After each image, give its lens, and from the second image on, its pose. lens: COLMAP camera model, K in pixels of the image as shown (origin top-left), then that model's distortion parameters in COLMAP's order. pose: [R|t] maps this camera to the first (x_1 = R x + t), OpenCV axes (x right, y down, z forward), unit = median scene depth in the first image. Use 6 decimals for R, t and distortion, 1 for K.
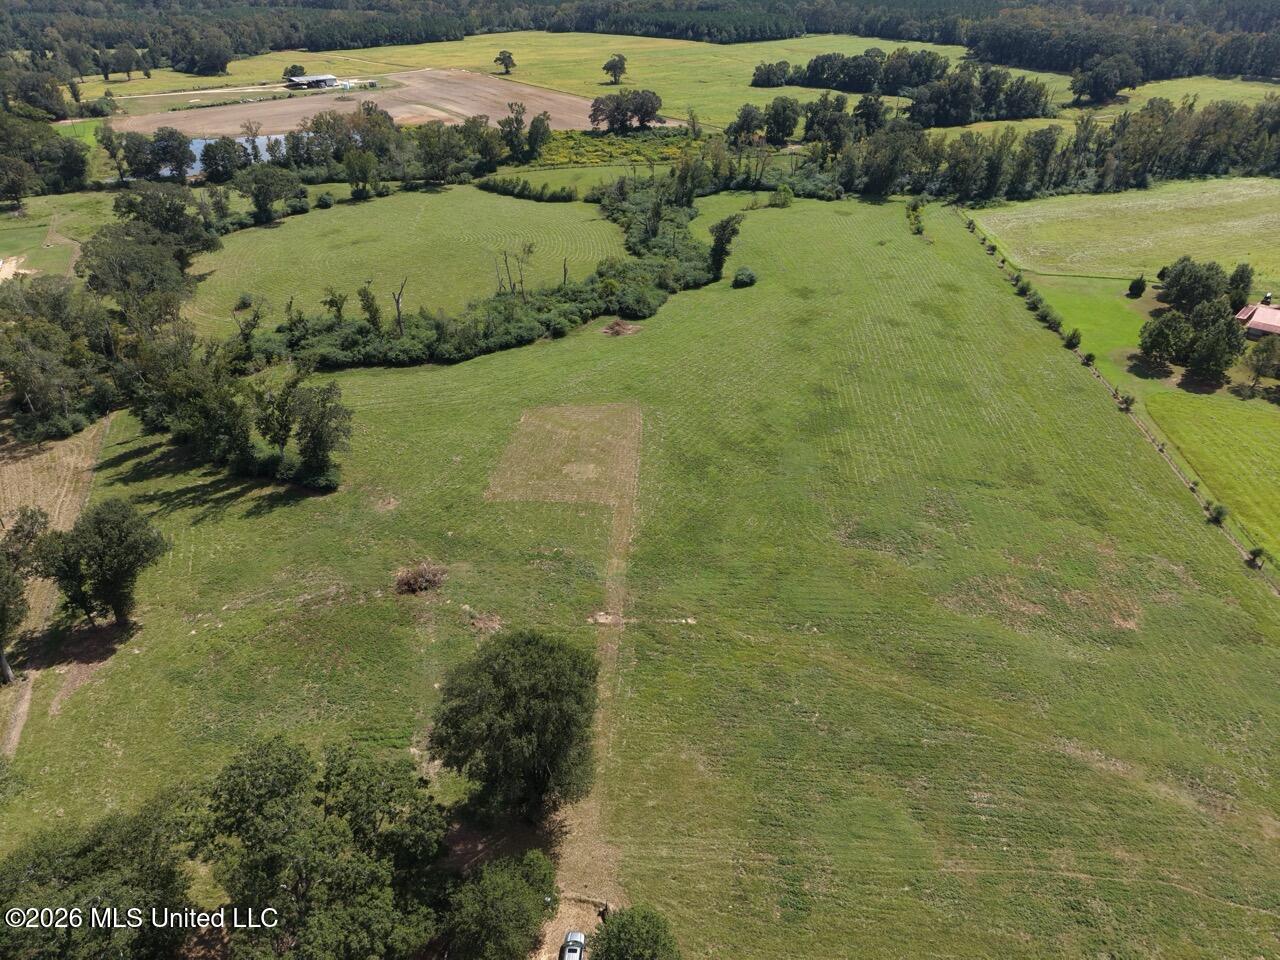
lens RADIAL K [[858.4, 0, 637.9], [0, 858.4, 480.3], [0, 0, 1]] dist [0.018004, -0.014441]
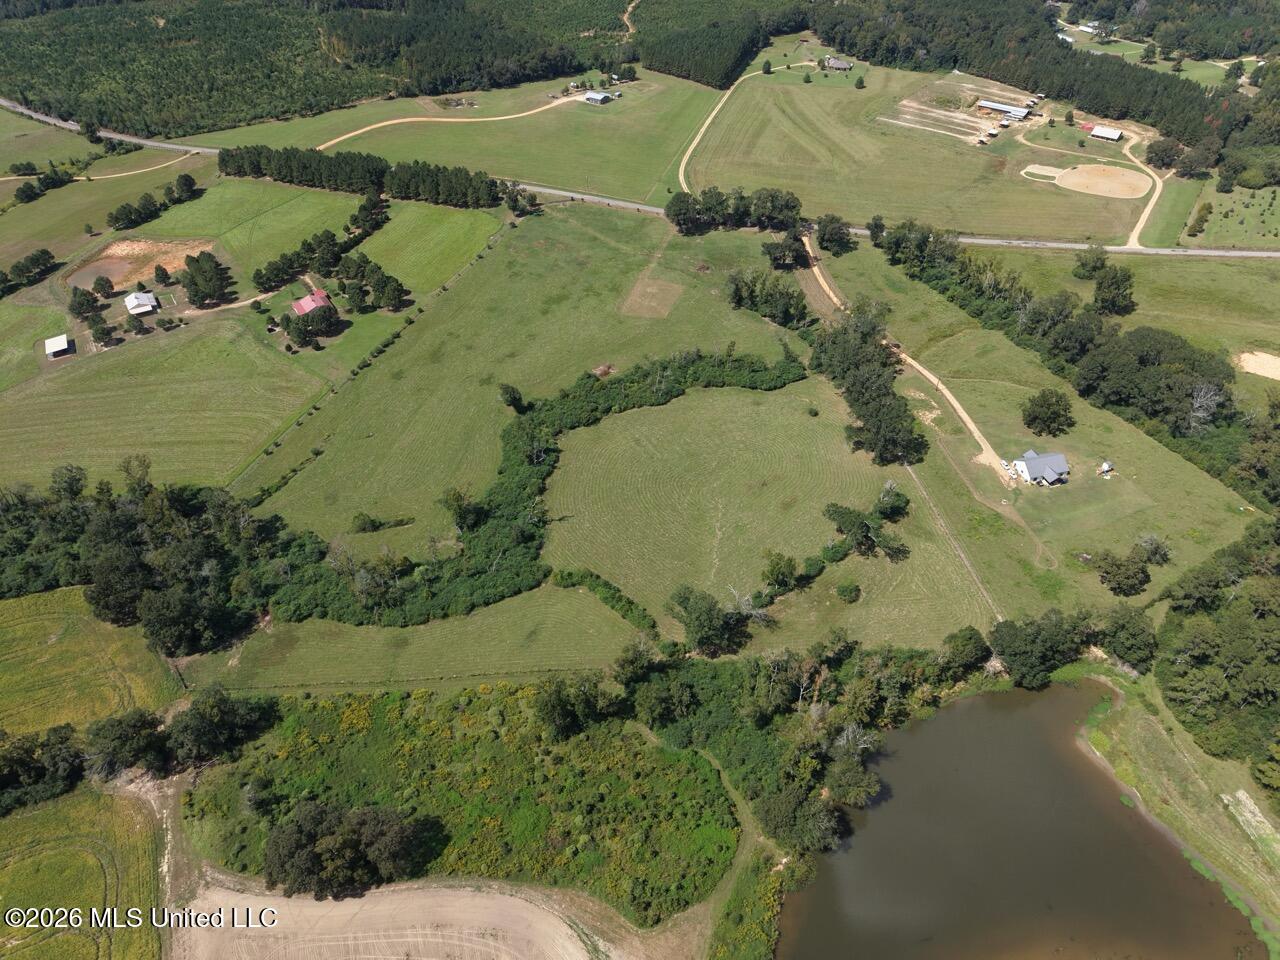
lens RADIAL K [[853.2, 0, 638.1], [0, 853.2, 485.4], [0, 0, 1]] dist [0.022313, -0.018921]
pose [[-0.970281, -0.158860, 0.182531, -0.327602], [0.127093, 0.307341, 0.943074, -1.283157], [-0.205916, 0.938246, -0.278017, 1.209036]]
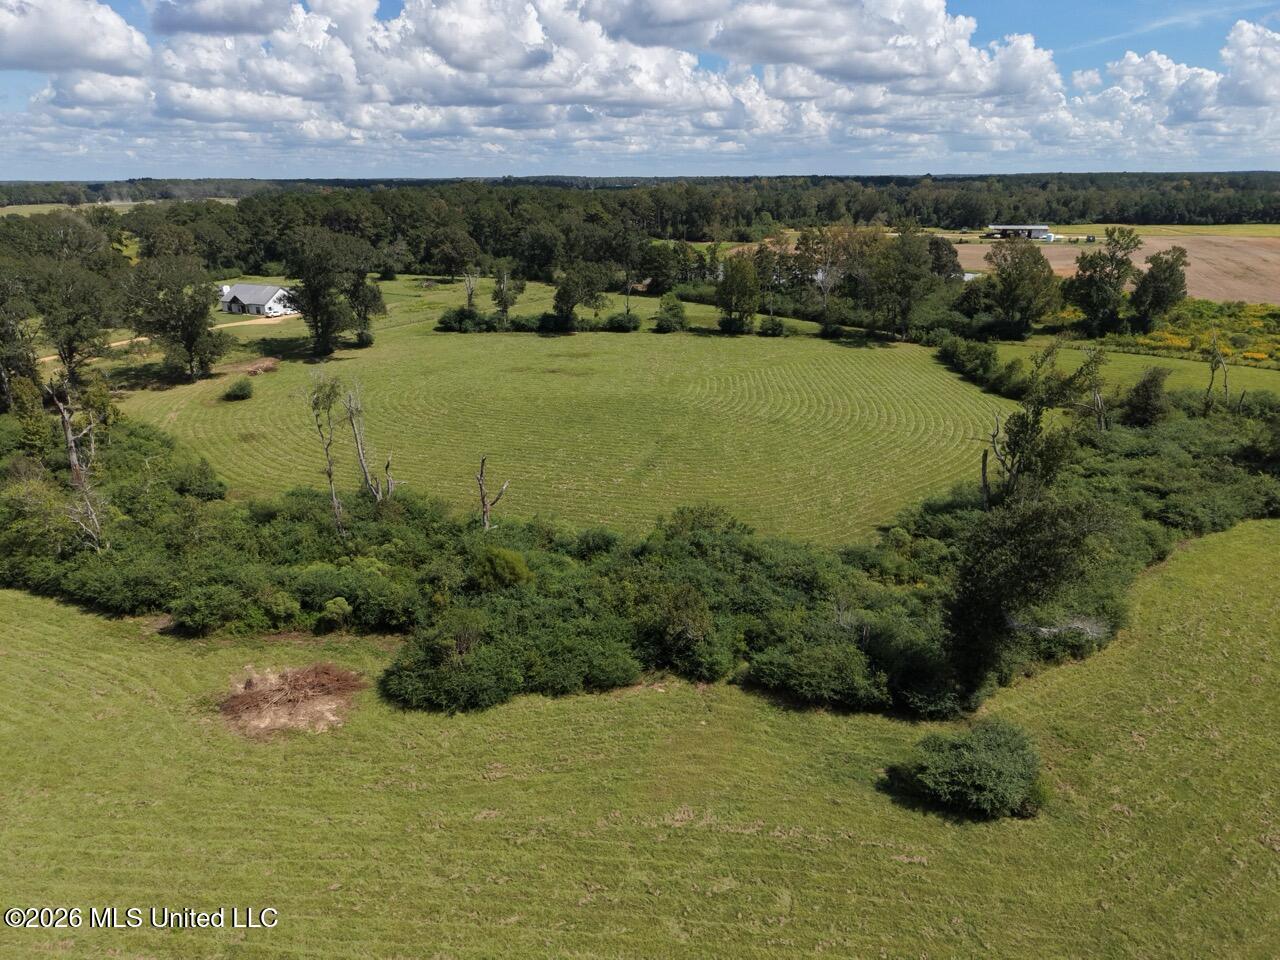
lens RADIAL K [[853.2, 0, 638.1], [0, 853.2, 485.4], [0, 0, 1]] dist [0.022313, -0.018921]
pose [[0.541988, 0.280516, -0.792187, 0.181656], [-0.437252, 0.899133, 0.019233, -0.210183], [0.717677, 0.335961, 0.609975, 0.612157]]
